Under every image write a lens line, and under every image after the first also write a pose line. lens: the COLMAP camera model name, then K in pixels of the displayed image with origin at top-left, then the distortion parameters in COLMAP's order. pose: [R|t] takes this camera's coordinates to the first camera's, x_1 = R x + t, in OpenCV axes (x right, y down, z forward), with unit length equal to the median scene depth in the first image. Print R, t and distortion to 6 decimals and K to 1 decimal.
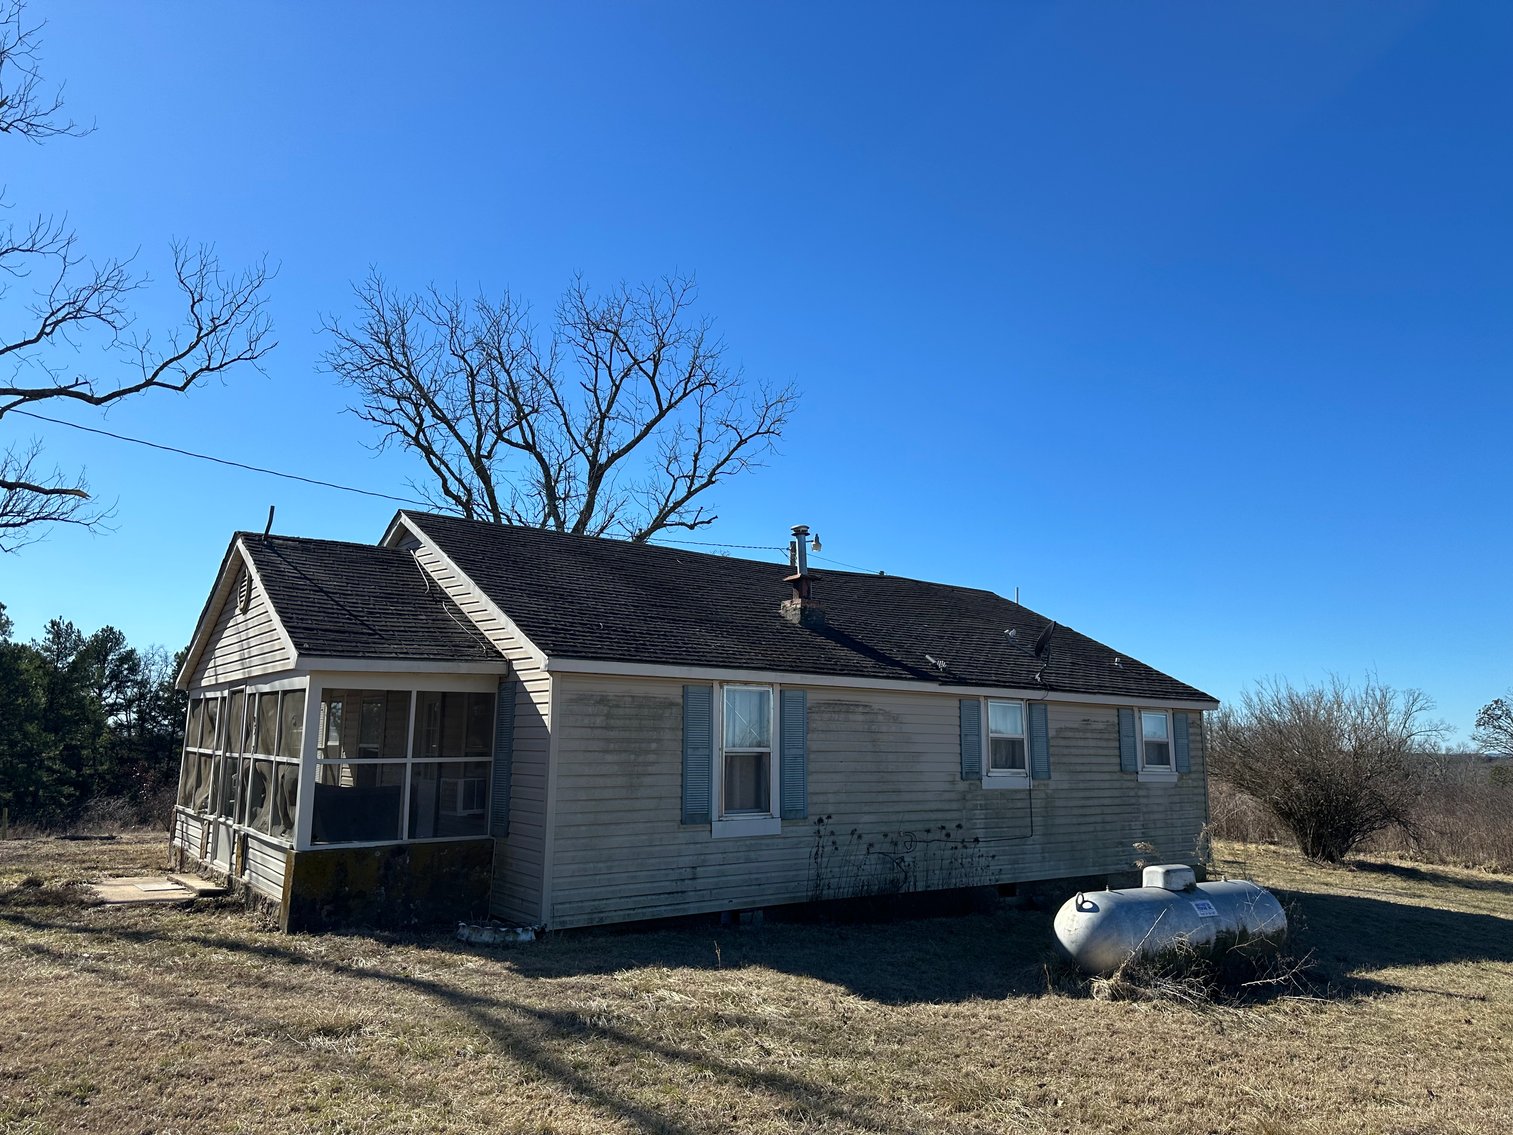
lens RADIAL K [[1020.4, 0, 756.5], [0, 1020.4, 567.5], [0, 0, 1]] dist [0.239865, -0.000429]
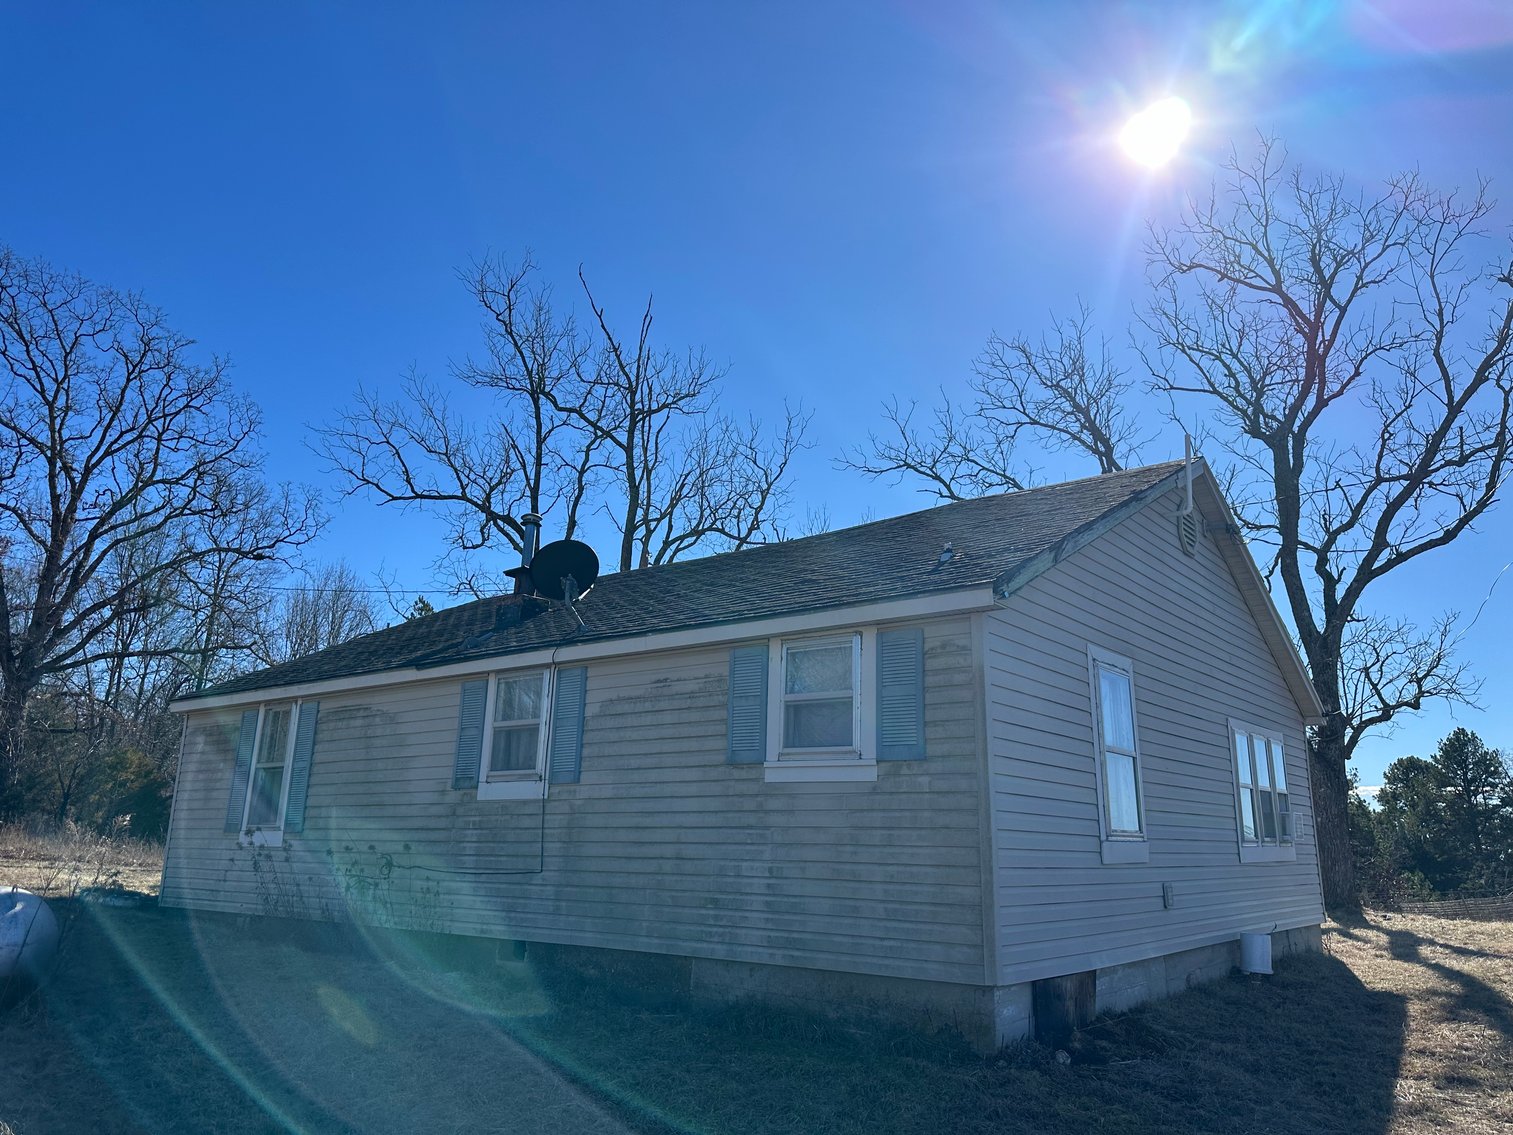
lens RADIAL K [[1020.4, 0, 756.5], [0, 1020.4, 567.5], [0, 0, 1]] dist [0.239865, -0.000429]
pose [[0.217225, -0.247341, -0.944265, 0.913892], [0.138717, 0.965368, -0.220957, 0.226205], [0.966215, -0.082988, 0.244013, 0.946683]]
